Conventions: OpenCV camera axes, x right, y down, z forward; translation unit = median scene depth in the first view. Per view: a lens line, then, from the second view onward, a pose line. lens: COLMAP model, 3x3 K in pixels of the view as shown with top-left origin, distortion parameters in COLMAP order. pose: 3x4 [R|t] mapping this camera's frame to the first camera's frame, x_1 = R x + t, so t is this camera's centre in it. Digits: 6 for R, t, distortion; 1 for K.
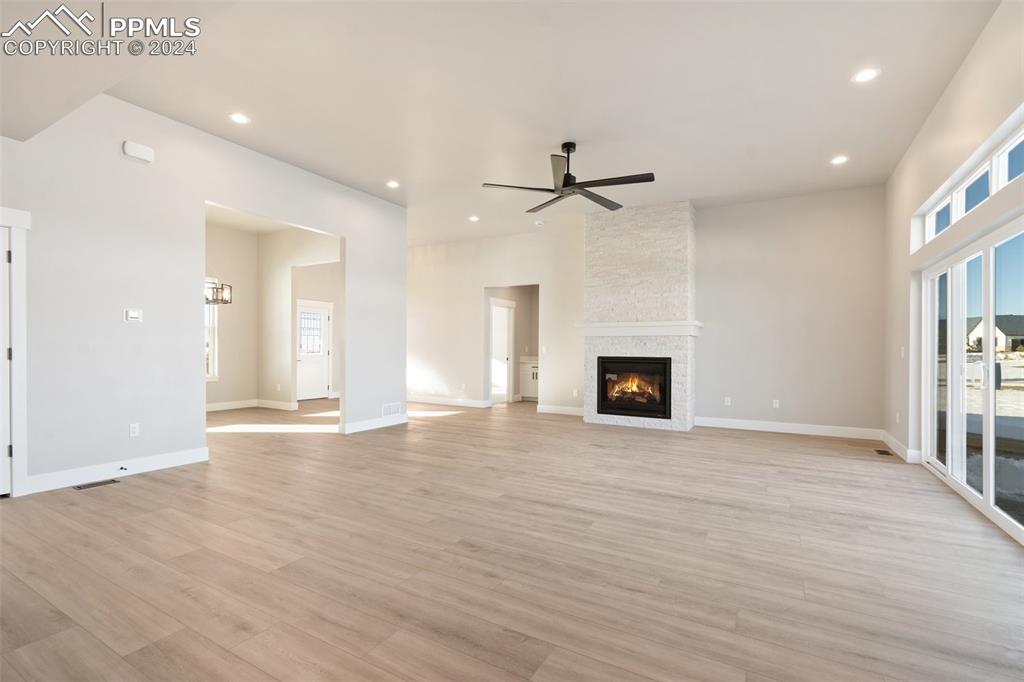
lens RADIAL K [[468.1, 0, 510.6], [0, 468.1, 349.7], [0, 0, 1]] dist [-0.006604, 0.001849]
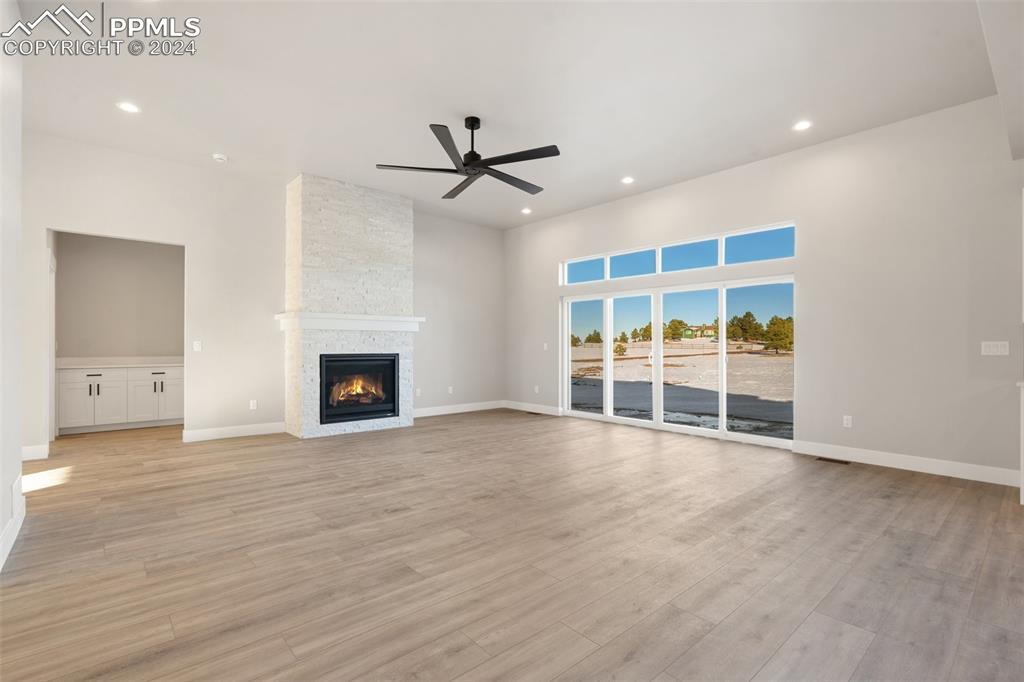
lens RADIAL K [[468.1, 0, 505.7], [0, 468.1, 341.7], [0, 0, 1]] dist [-0.006604, 0.001849]
pose [[0.332002, 0.002610, 0.943275, -0.511315], [0.000784, 0.999995, -0.003043, -0.004785], [-0.943278, 0.001750, 0.331998, 0.461843]]
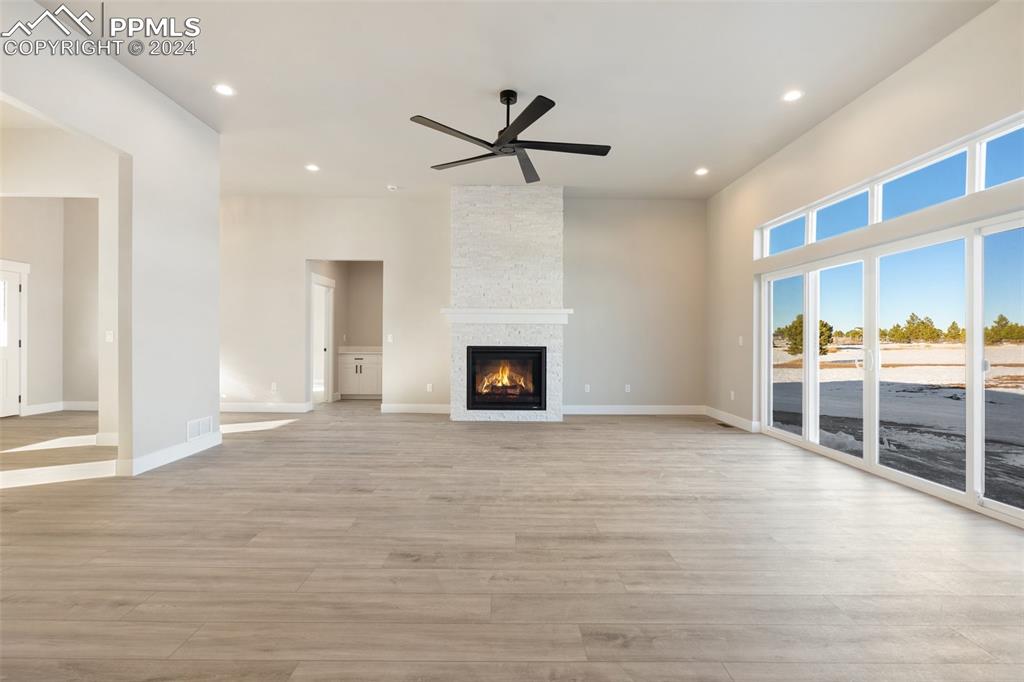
lens RADIAL K [[468.1, 0, 509.2], [0, 468.1, 339.7], [0, 0, 1]] dist [-0.006604, 0.001849]
pose [[0.862708, -0.001285, 0.505701, -0.214547], [-0.000661, 0.999993, 0.003668, -0.001268], [-0.505702, -0.003499, 0.862701, 0.200690]]
